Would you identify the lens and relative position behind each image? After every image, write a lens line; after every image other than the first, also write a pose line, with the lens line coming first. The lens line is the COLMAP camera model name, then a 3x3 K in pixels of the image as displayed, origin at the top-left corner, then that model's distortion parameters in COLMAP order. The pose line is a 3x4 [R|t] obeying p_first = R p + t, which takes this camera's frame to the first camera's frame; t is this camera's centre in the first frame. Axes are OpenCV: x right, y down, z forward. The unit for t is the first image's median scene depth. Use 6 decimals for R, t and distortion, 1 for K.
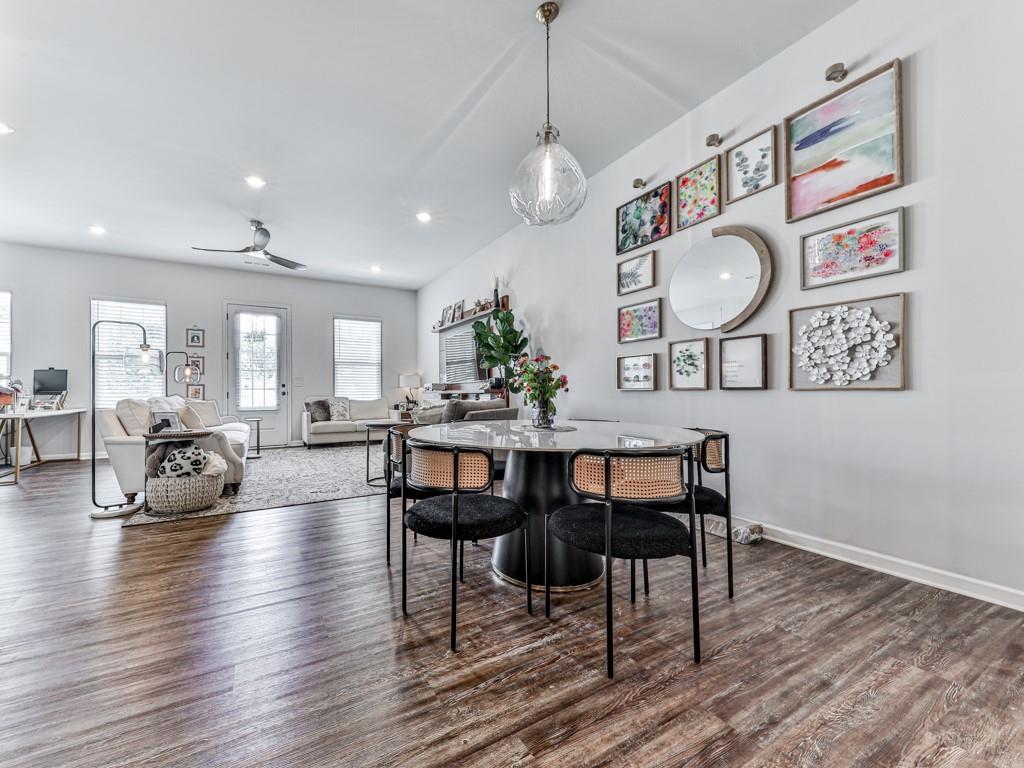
lens RADIAL K [[398.2, 0, 467.3], [0, 398.2, 387.3], [0, 0, 1]] dist [0.007732, -0.000122]
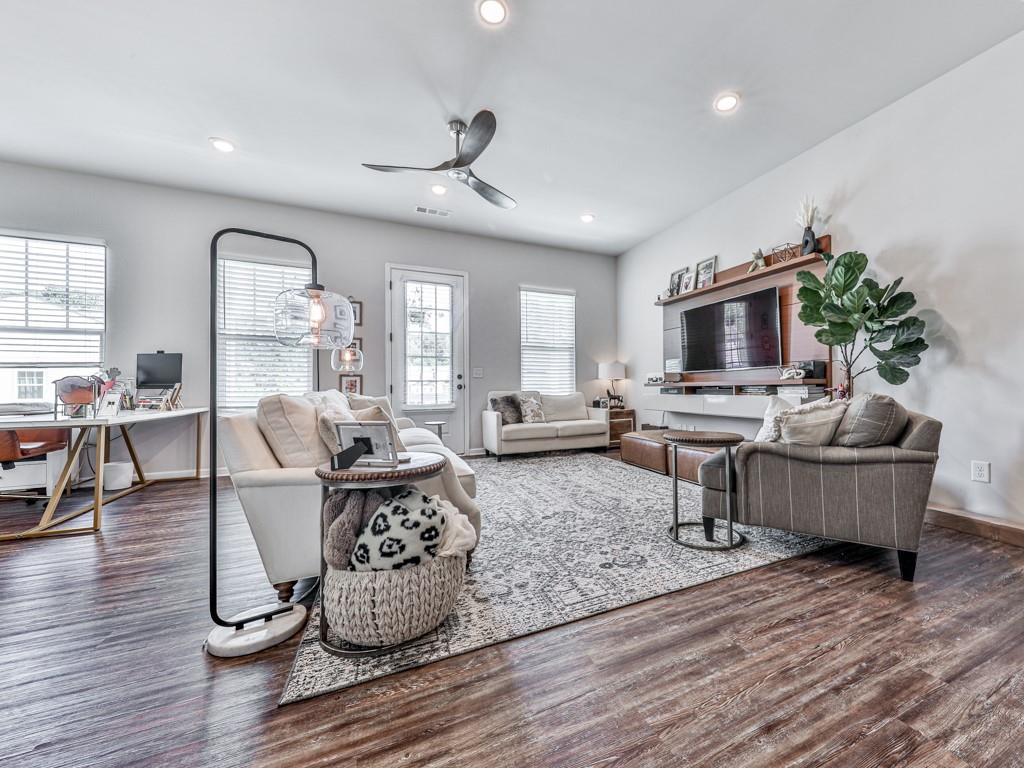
lens RADIAL K [[400.4, 0, 571.7], [0, 400.4, 381.1], [0, 0, 1]] dist [0.011238, -0.000614]
pose [[0.999404, -0.002519, -0.034421, -0.305111], [0.002454, 0.999995, -0.001924, 0.009267], [0.034426, 0.001838, 0.999406, 0.332769]]
